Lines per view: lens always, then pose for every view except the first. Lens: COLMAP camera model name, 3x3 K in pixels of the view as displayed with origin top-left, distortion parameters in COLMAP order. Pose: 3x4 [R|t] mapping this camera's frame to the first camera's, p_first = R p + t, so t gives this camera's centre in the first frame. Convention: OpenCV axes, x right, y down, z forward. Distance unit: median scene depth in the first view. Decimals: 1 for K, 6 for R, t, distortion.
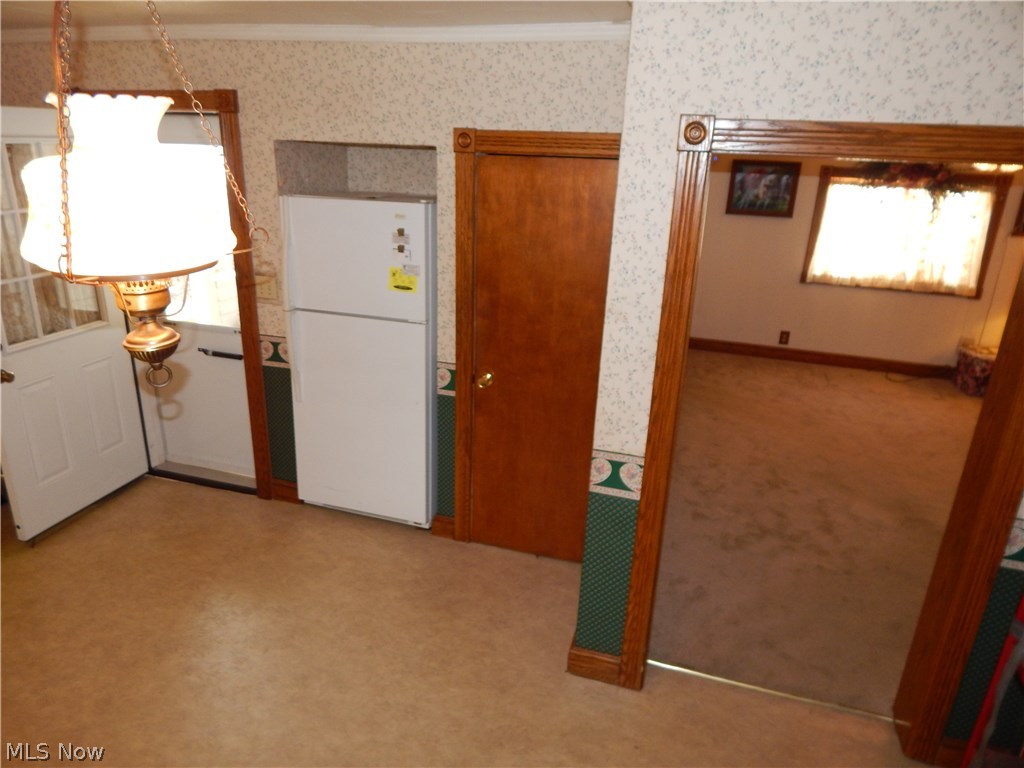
lens RADIAL K [[679.4, 0, 510.1], [0, 679.4, 382.2], [0, 0, 1]] dist [0.005281, -0.006746]
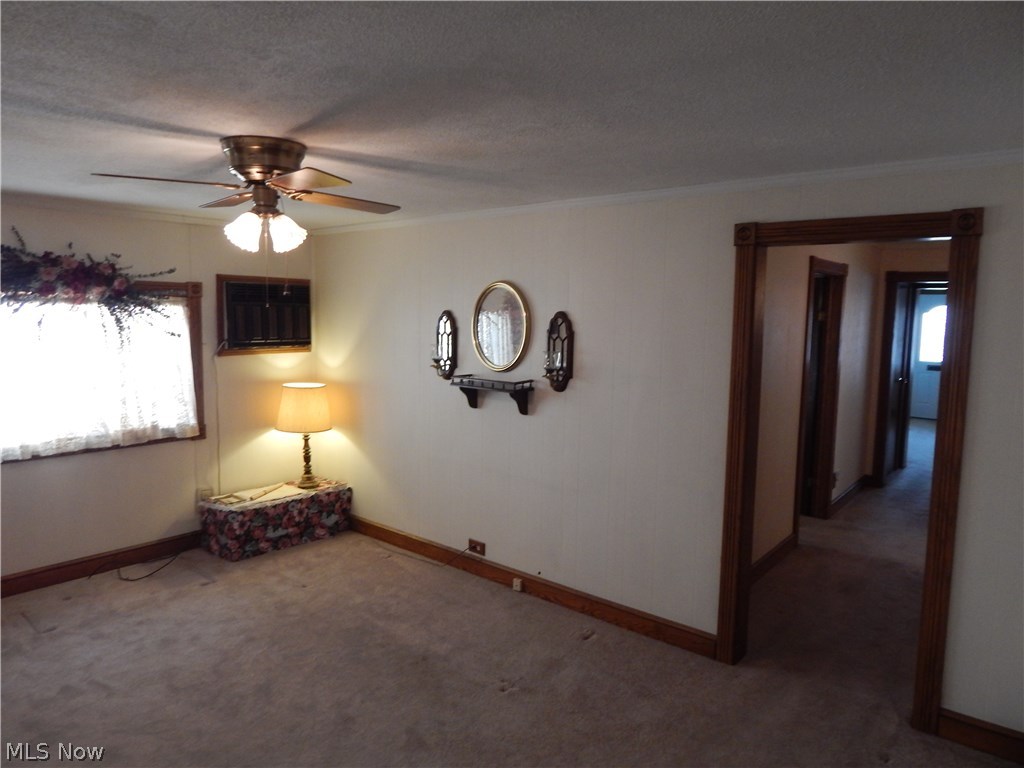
lens RADIAL K [[679.4, 0, 508.6], [0, 679.4, 380.1], [0, 0, 1]] dist [0.005281, -0.006746]
pose [[0.403211, -0.123533, 0.906731, 0.135531], [0.307253, 0.951602, -0.006985, -0.074200], [-0.861984, 0.281412, 0.421653, 0.361028]]
